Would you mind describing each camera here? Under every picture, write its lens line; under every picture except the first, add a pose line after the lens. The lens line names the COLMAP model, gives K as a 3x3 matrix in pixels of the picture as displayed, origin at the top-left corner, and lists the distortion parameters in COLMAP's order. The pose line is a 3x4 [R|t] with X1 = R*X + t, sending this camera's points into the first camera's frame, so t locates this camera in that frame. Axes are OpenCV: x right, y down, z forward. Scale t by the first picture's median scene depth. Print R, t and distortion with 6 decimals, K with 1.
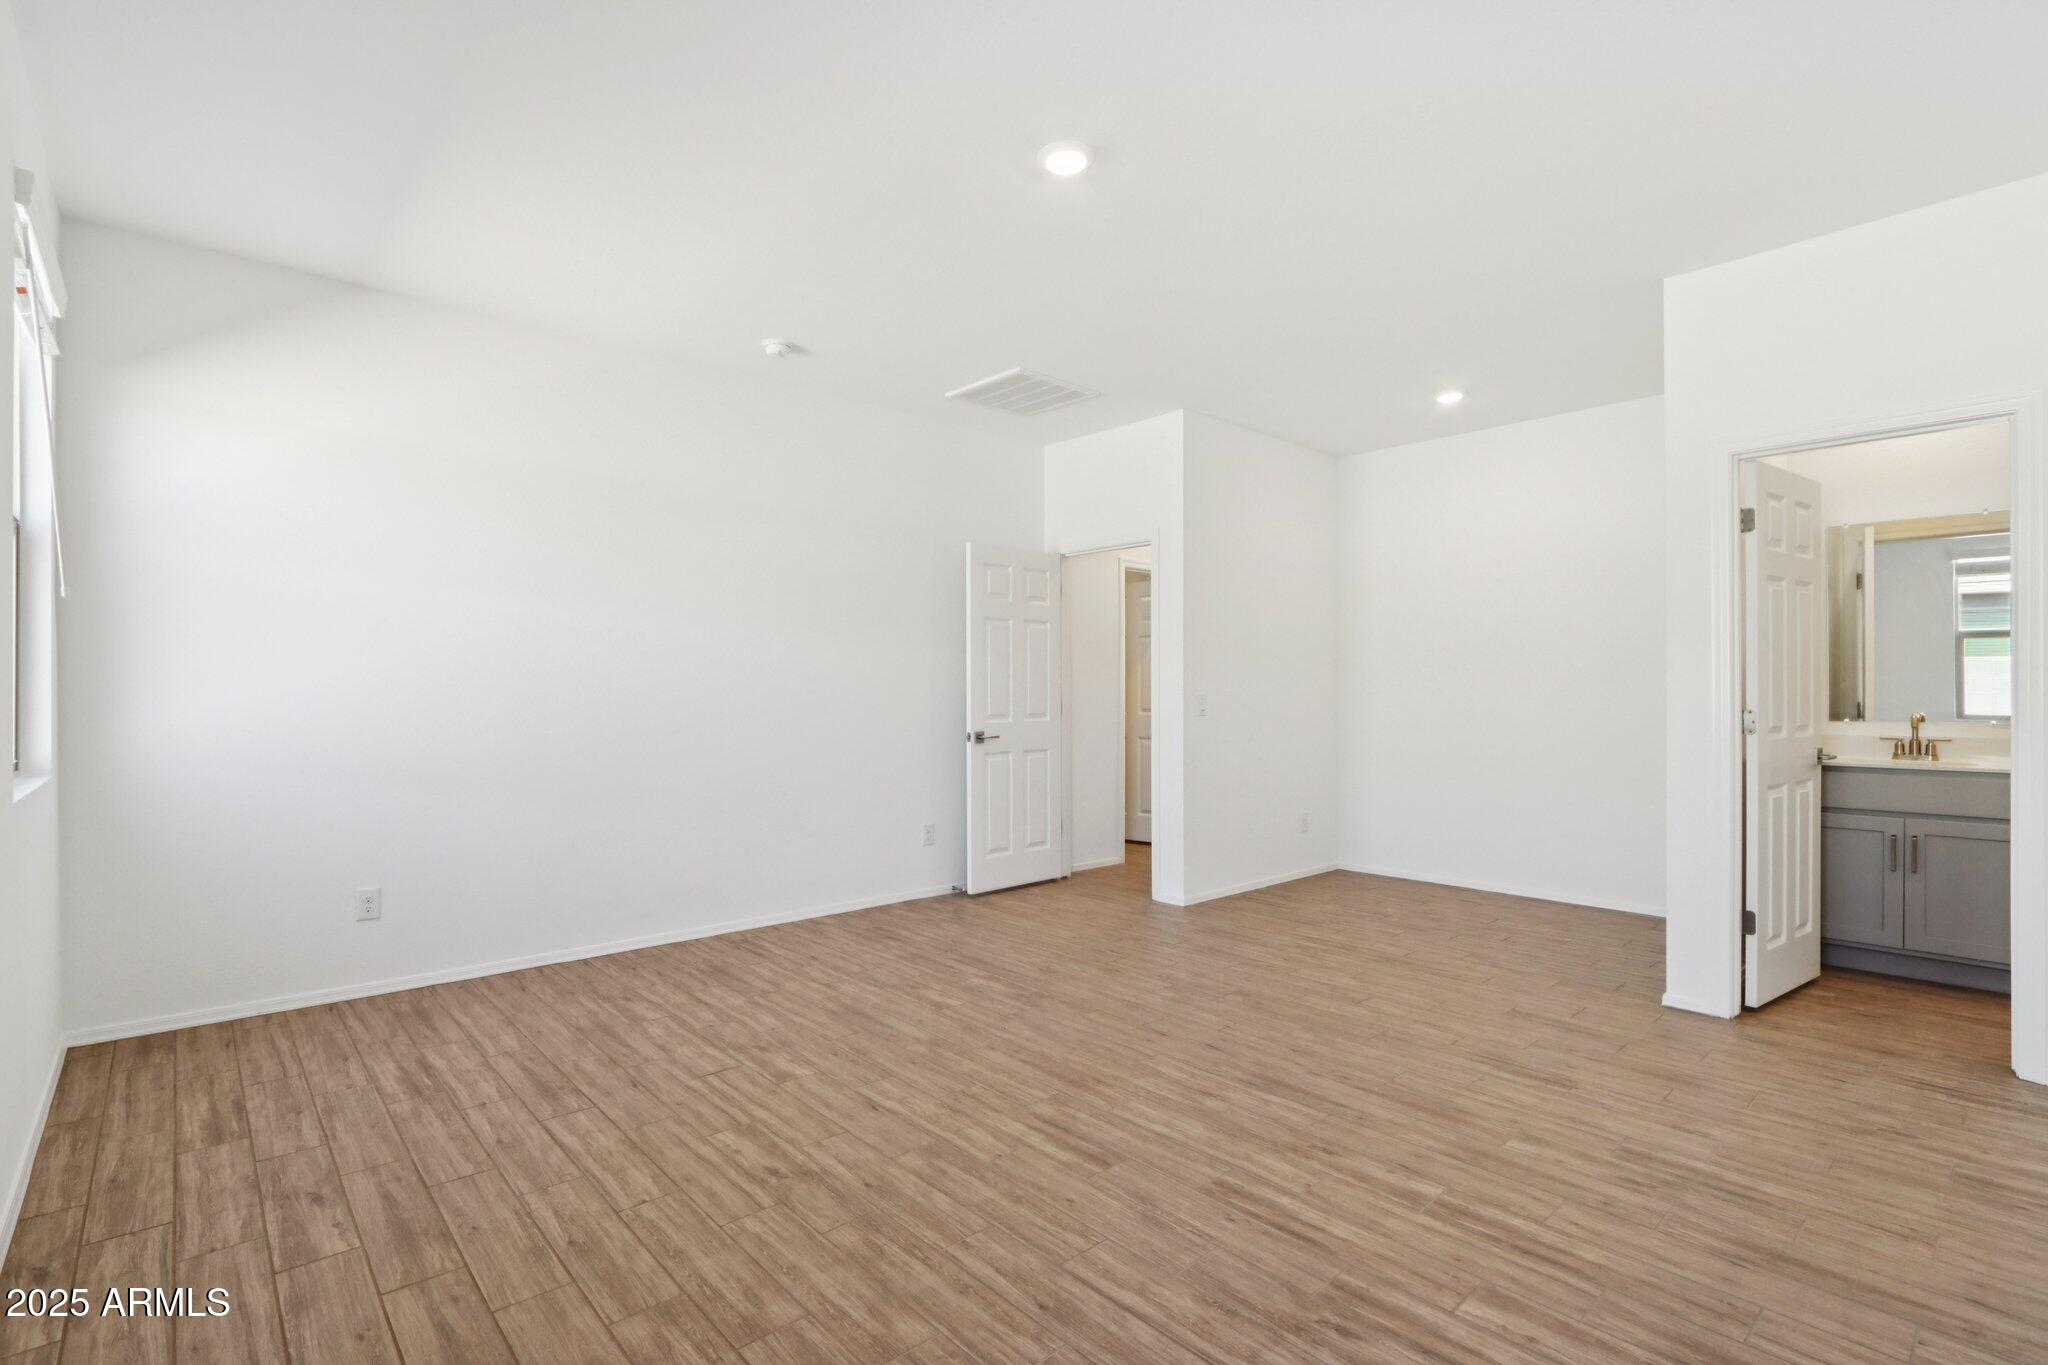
lens RADIAL K [[959.0, 0, 1003.1], [0, 959.0, 683.8], [0, 0, 1]] dist [-0.013312, 0.000372]
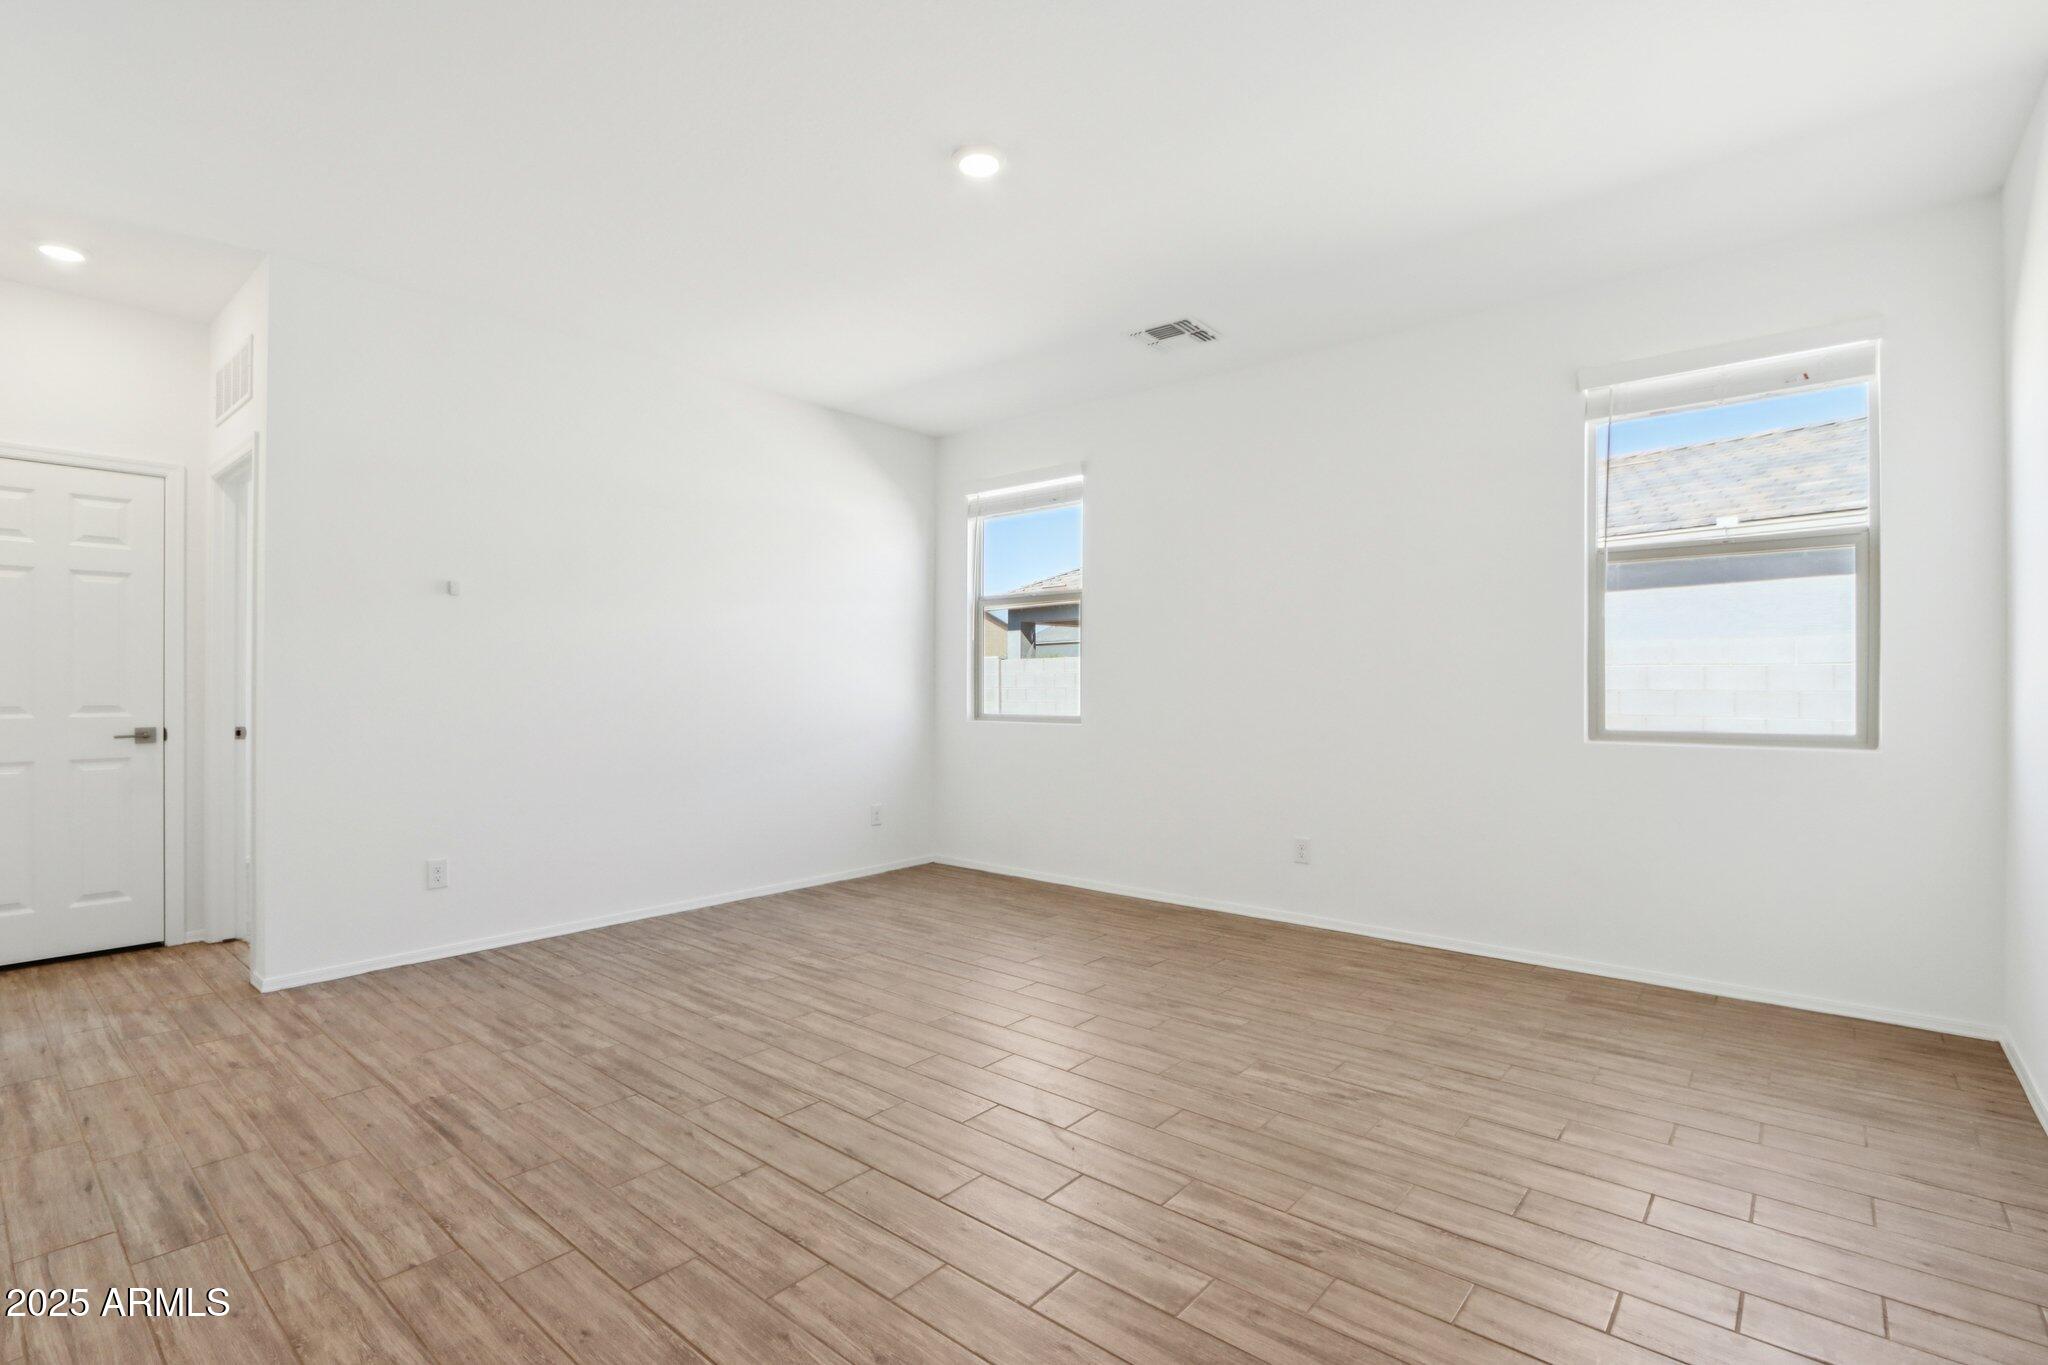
lens RADIAL K [[959.0, 0, 1032.8], [0, 959.0, 685.1], [0, 0, 1]] dist [-0.013312, 0.000372]
pose [[-0.986640, -0.001567, -0.162908, 0.185028], [-0.000543, 0.999980, -0.006333, 0.028696], [0.162915, -0.006160, -0.986621, 2.146726]]
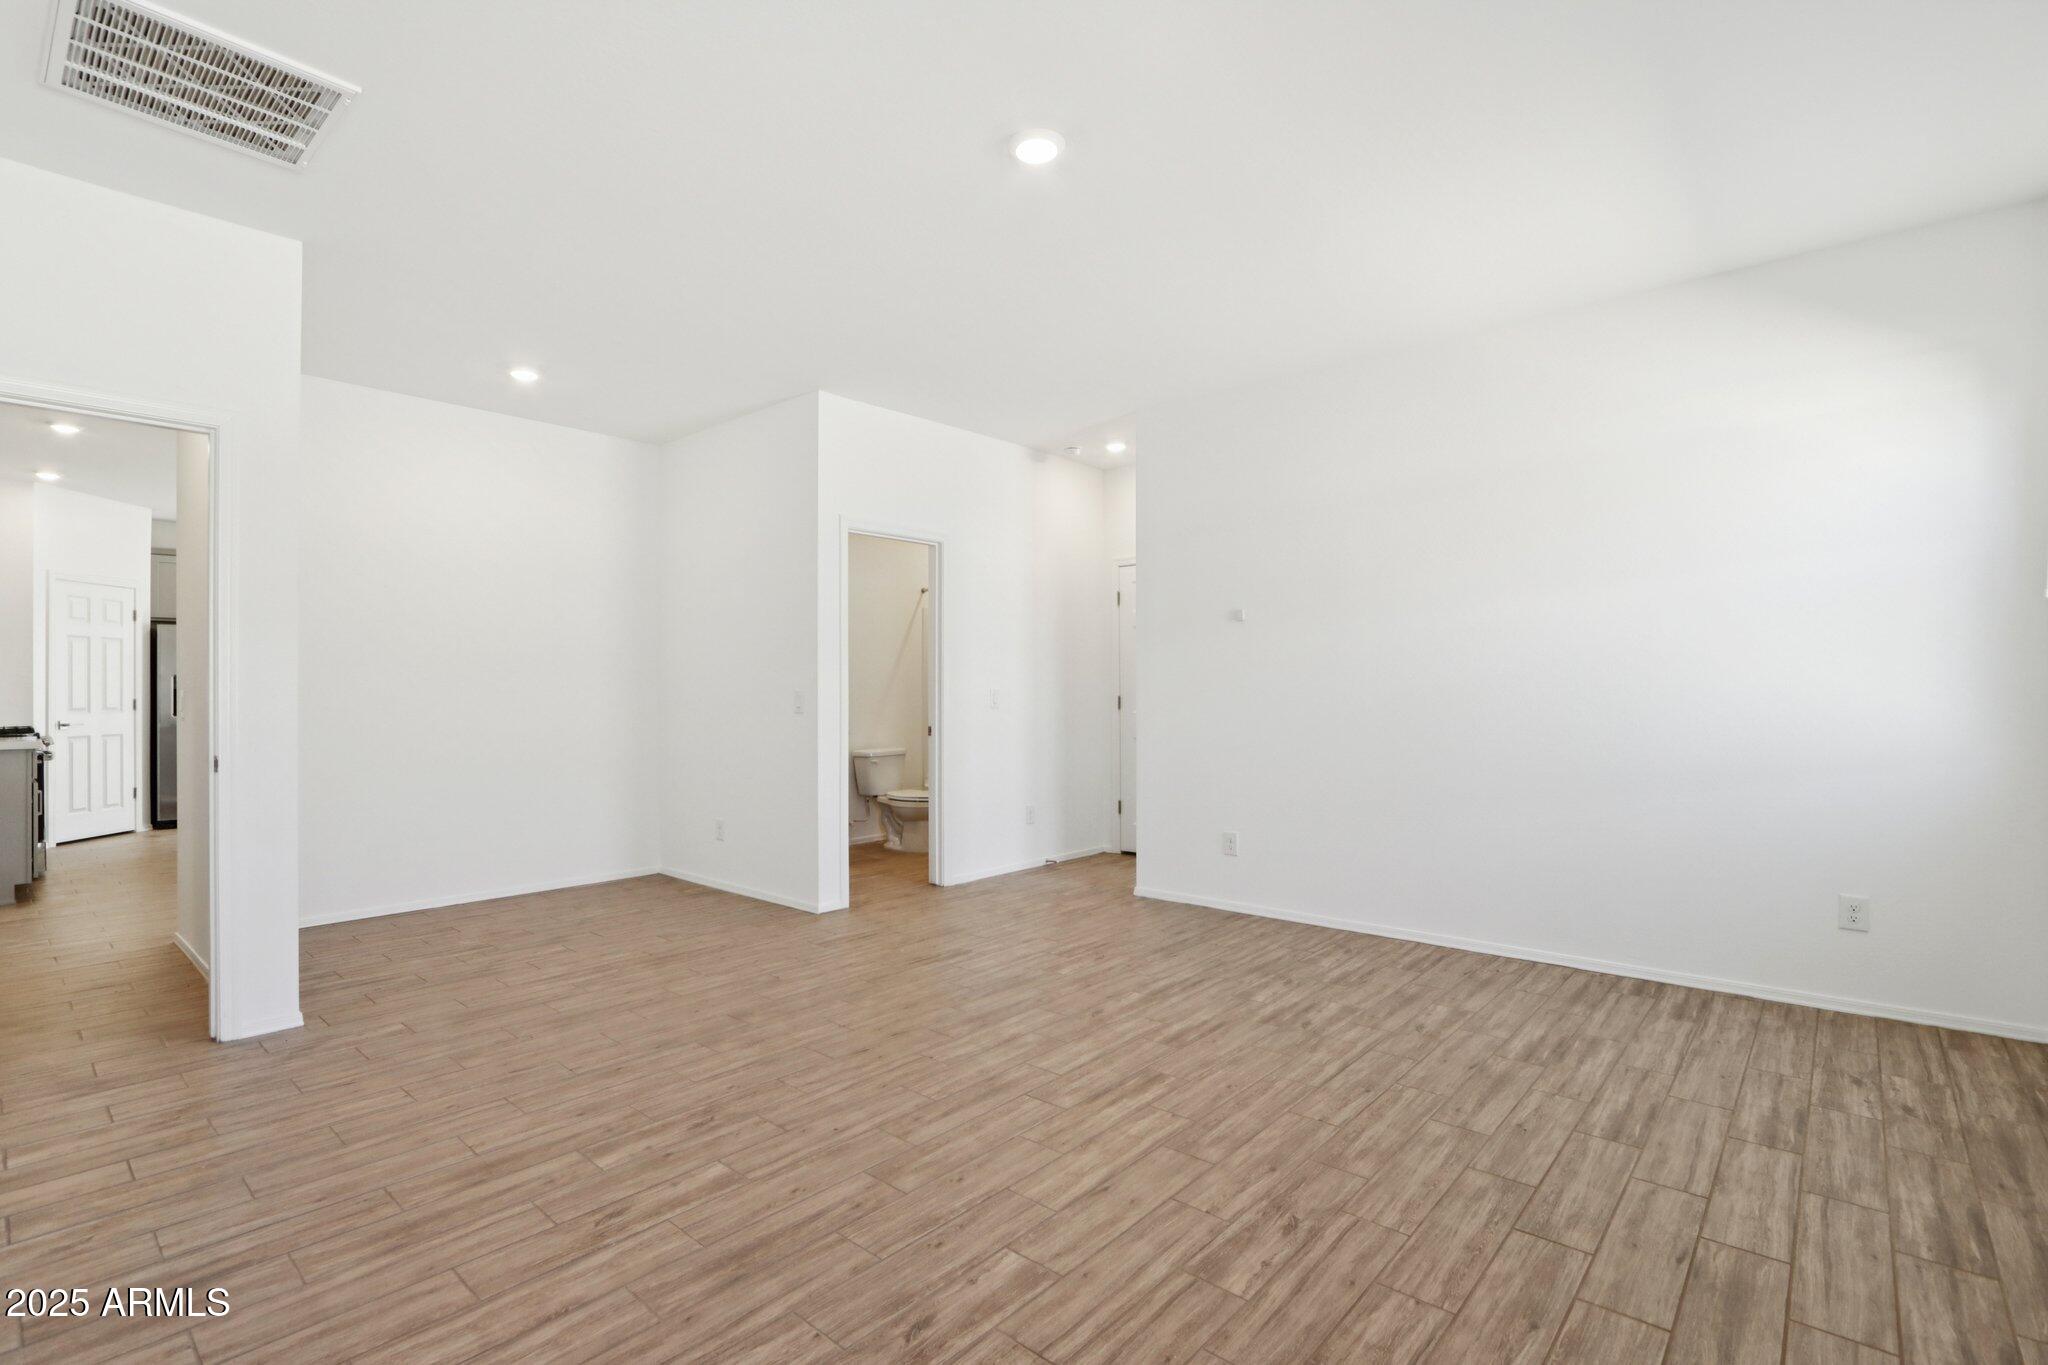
lens RADIAL K [[959.0, 0, 977.1], [0, 959.0, 697.6], [0, 0, 1]] dist [-0.013312, 0.000372]
pose [[-0.109628, -0.005543, 0.993957, -0.960703], [-0.005322, 0.999973, 0.004989, 0.019227], [-0.993958, -0.004743, -0.109655, 1.234031]]
